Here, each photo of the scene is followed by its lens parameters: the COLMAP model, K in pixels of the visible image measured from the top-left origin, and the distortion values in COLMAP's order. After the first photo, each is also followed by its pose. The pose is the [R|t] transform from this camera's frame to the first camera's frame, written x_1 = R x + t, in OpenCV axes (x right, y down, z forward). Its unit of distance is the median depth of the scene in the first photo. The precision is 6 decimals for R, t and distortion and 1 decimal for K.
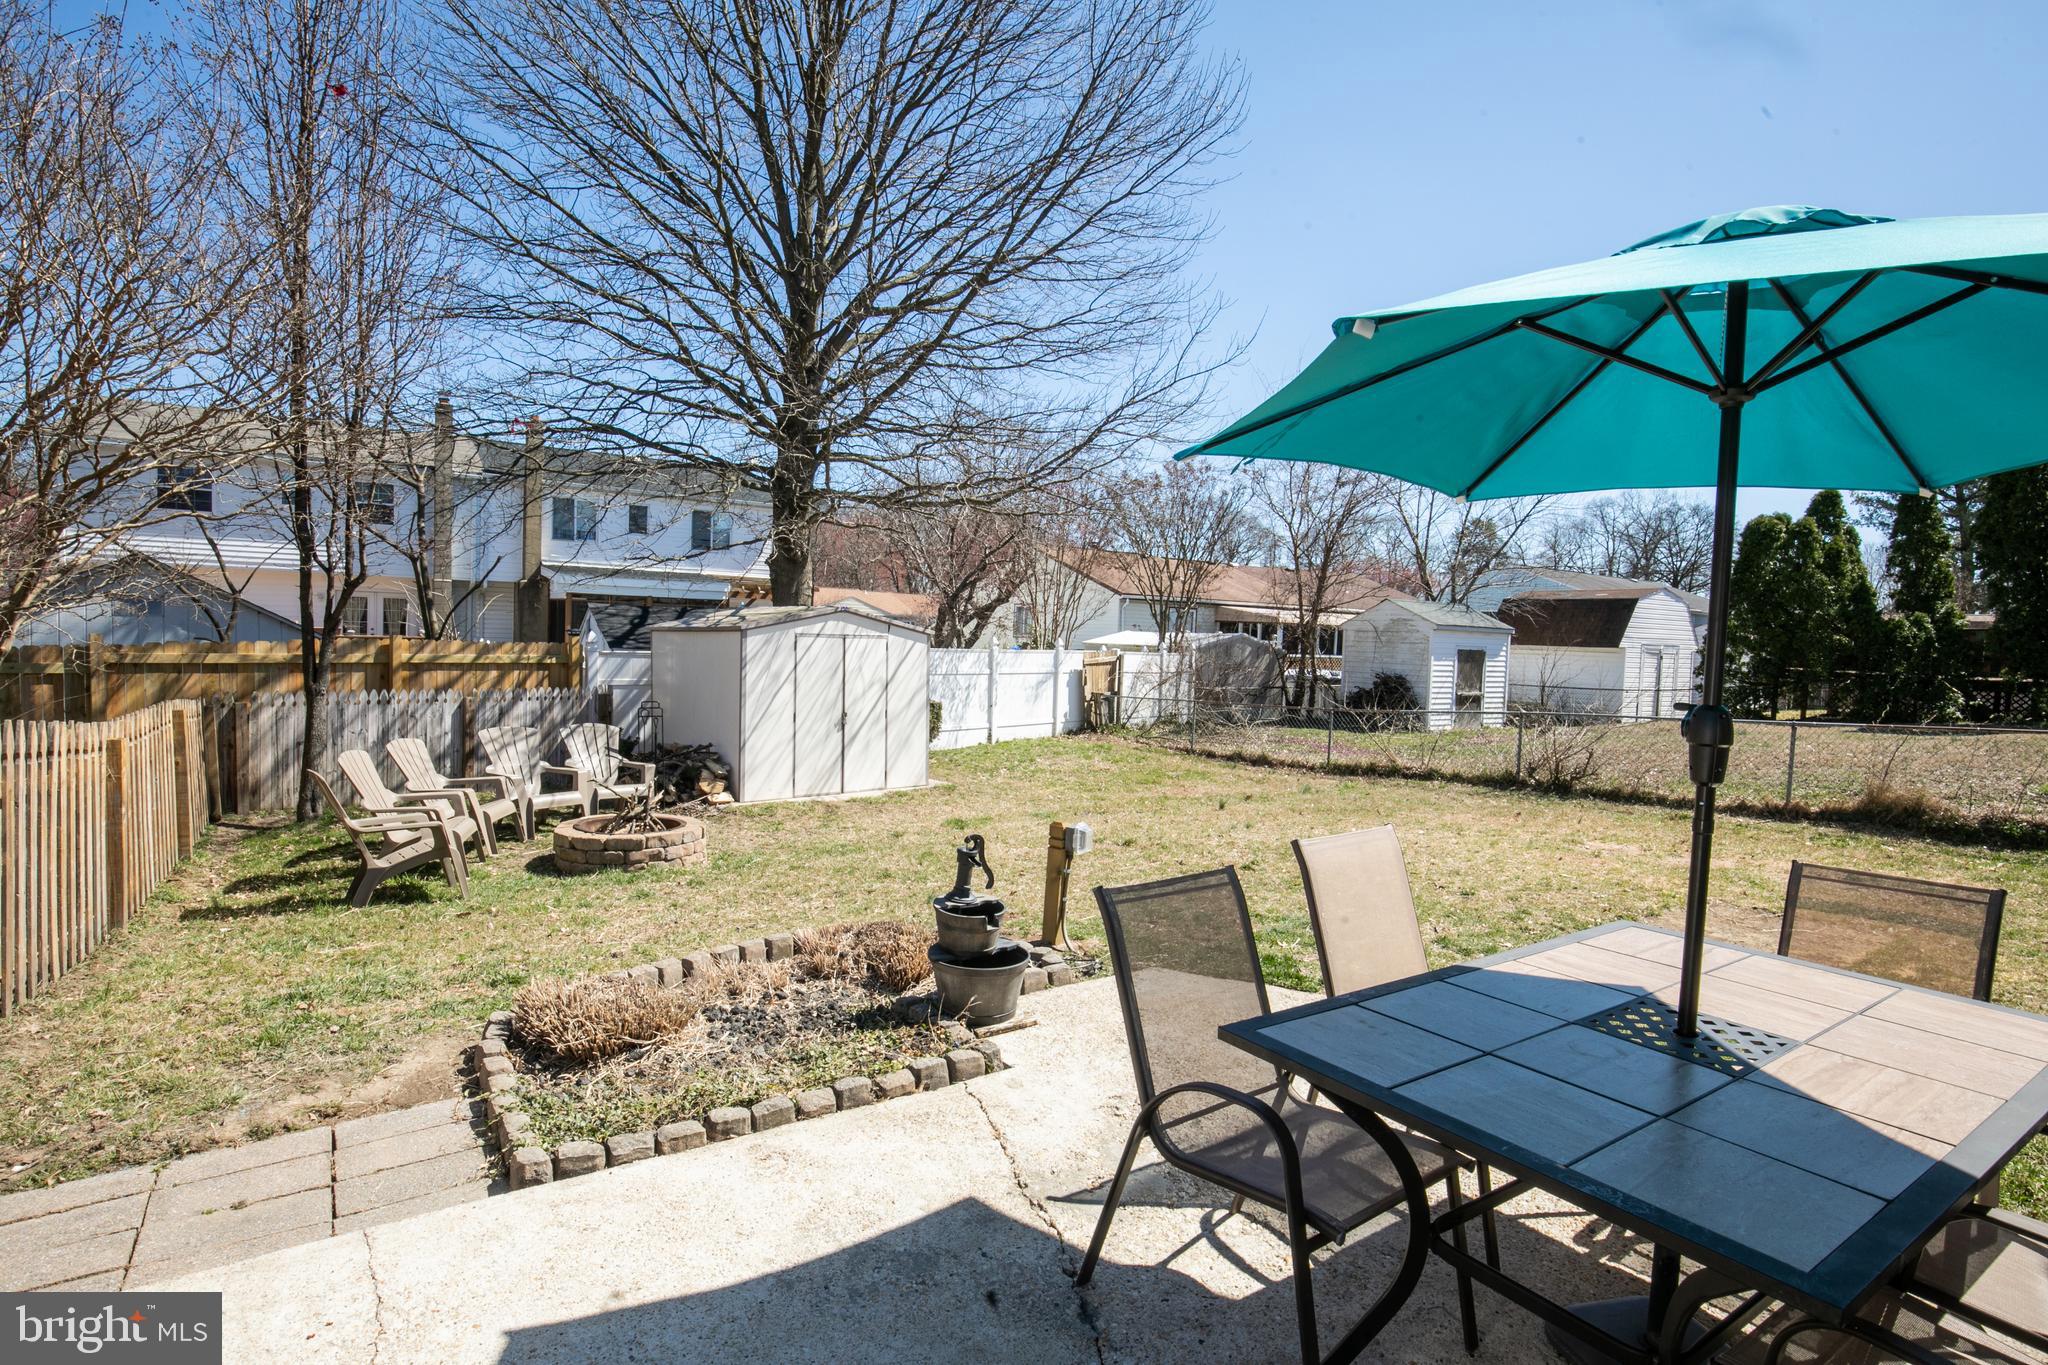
lens RADIAL K [[1025.9, 0, 1024.0], [0, 1025.9, 682.5], [0, 0, 1]] dist [-0.001014, -0.000328]
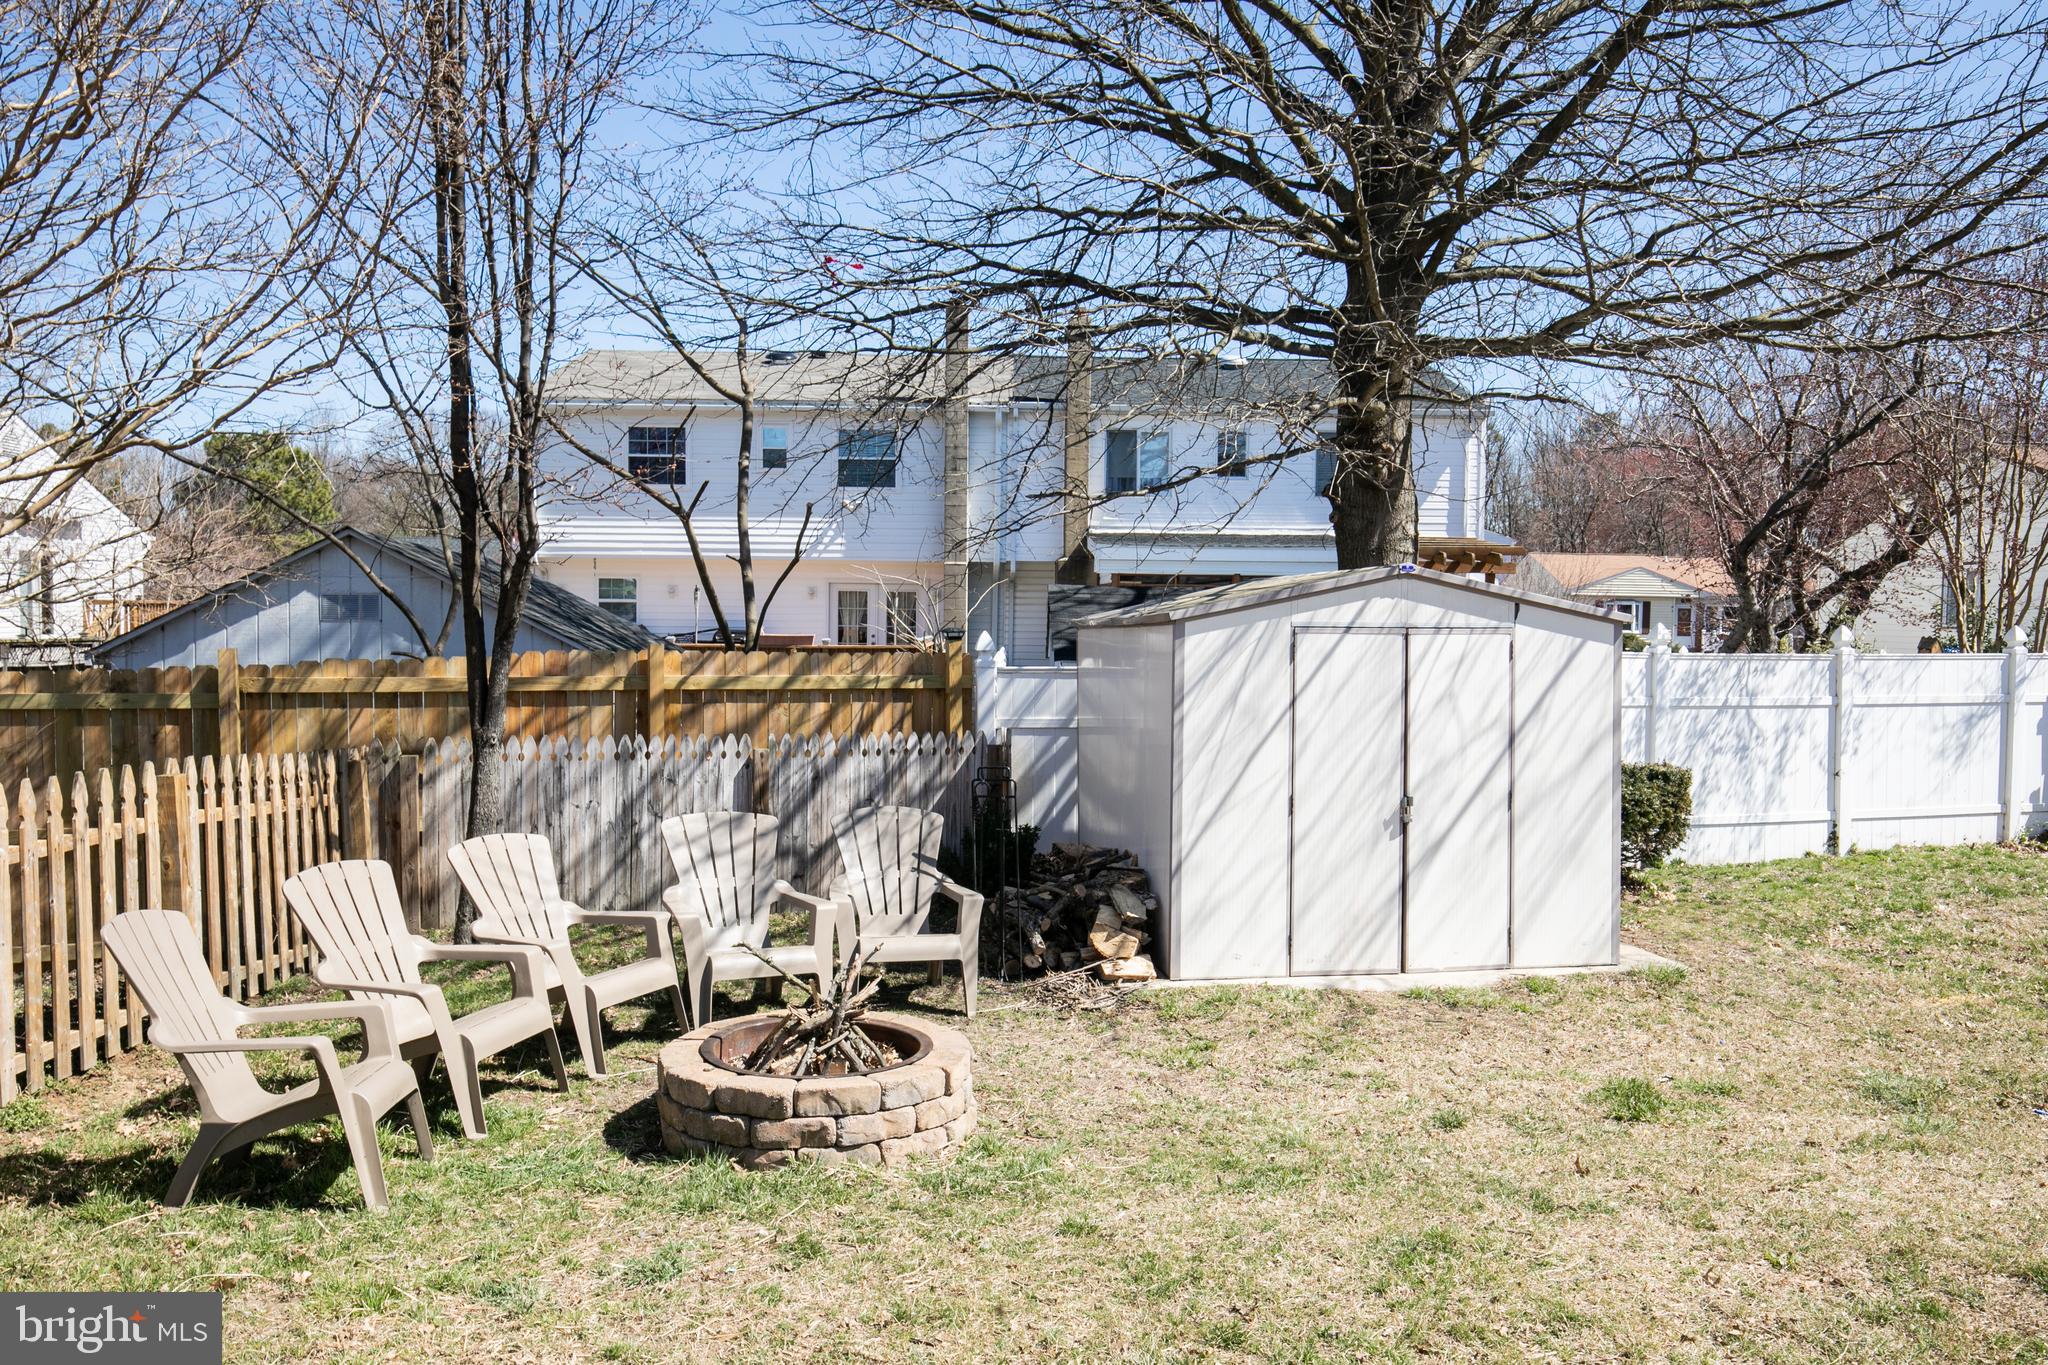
lens RADIAL K [[1565.6, 0, 1024.0], [0, 1565.6, 682.5], [0, 0, 1]] dist [0.016785, 0.002721]
pose [[0.851983, -0.004055, -0.523553, 0.046473], [-0.004895, 0.999865, -0.015710, -0.009820], [0.523546, 0.015948, 0.851848, 0.319746]]
